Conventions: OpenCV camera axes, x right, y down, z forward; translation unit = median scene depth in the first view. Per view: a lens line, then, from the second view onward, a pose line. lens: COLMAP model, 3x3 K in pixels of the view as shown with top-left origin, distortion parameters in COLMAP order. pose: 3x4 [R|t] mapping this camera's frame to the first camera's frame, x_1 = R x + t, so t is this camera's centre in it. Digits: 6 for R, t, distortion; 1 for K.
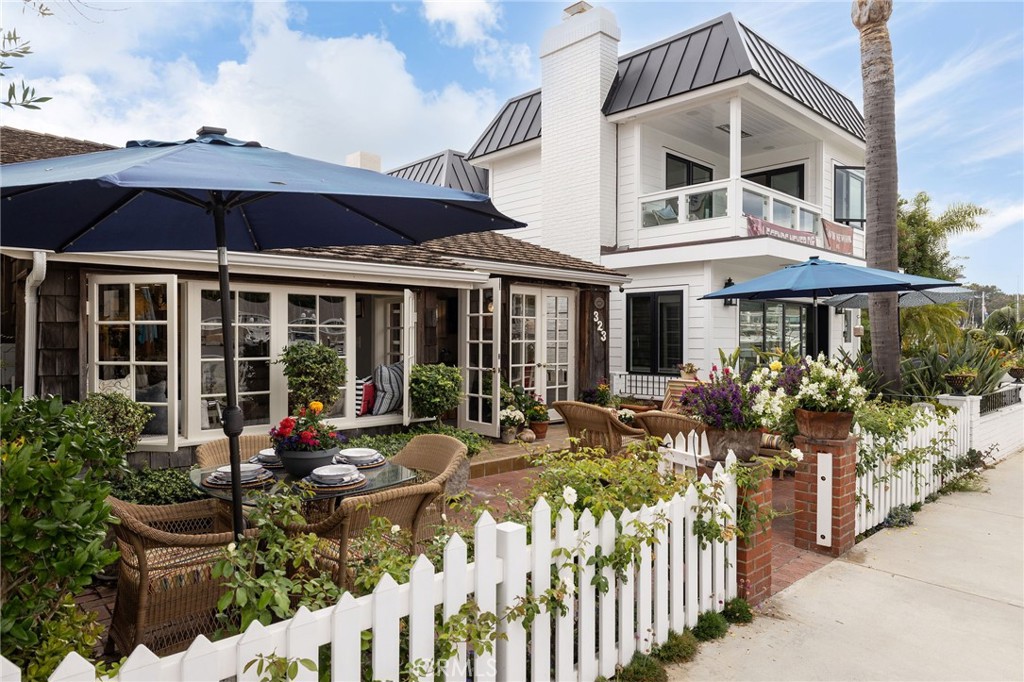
lens RADIAL K [[642.5, 0, 516.9], [0, 642.5, 338.6], [0, 0, 1]] dist [-0.006138, -0.000358]
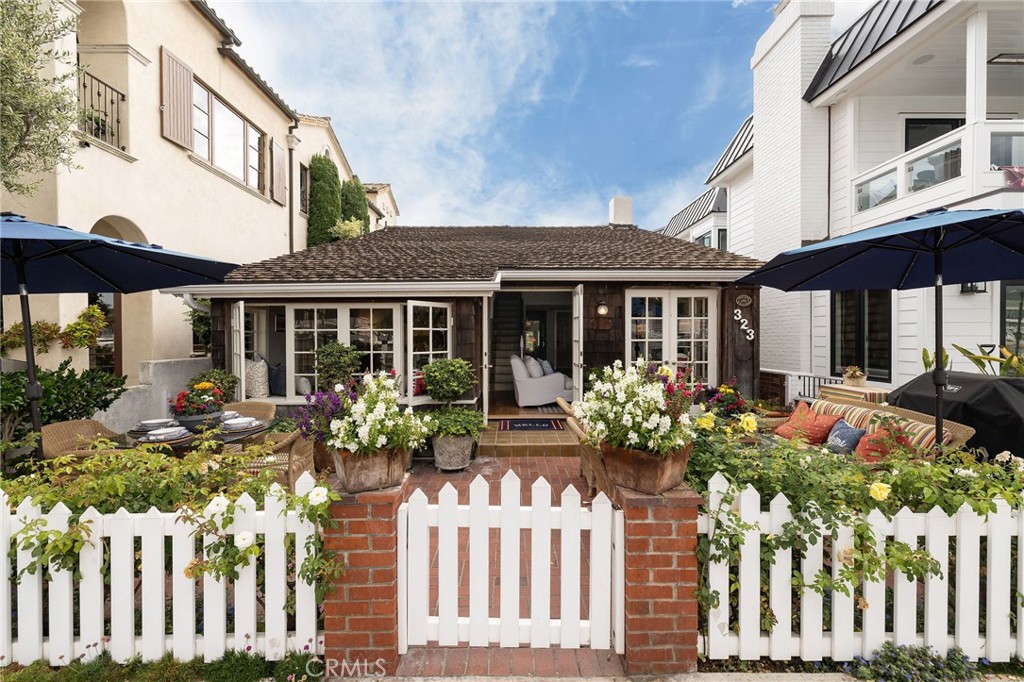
lens RADIAL K [[439.4, 0, 510.3], [0, 439.4, 344.6], [0, 0, 1]] dist [-0.003393, -0.000347]
pose [[0.730279, 0.002335, -0.683145, 0.342045], [0.005840, 0.999936, 0.009661, 0.002887], [0.683124, -0.011045, 0.730219, 0.292354]]
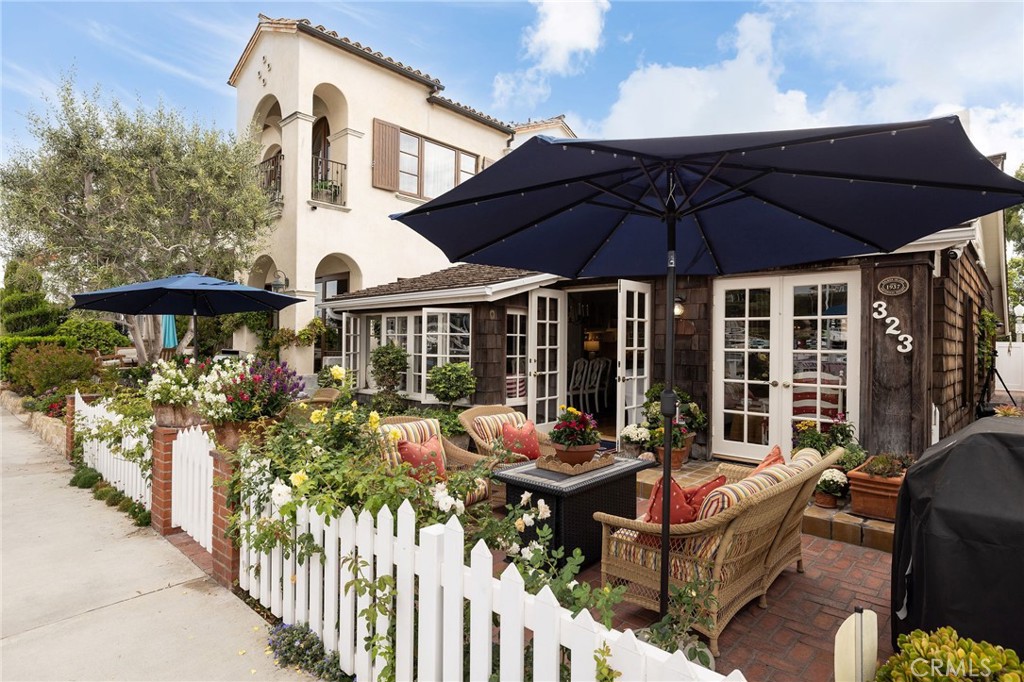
lens RADIAL K [[551.3, 0, 511.2], [0, 551.3, 340.4], [0, 0, 1]] dist [0.004084, 0.000261]
pose [[0.057918, -0.010015, -0.998271, 0.634878], [-0.013315, 0.999853, -0.010804, 0.003475], [0.998233, 0.013918, 0.057776, 0.668566]]
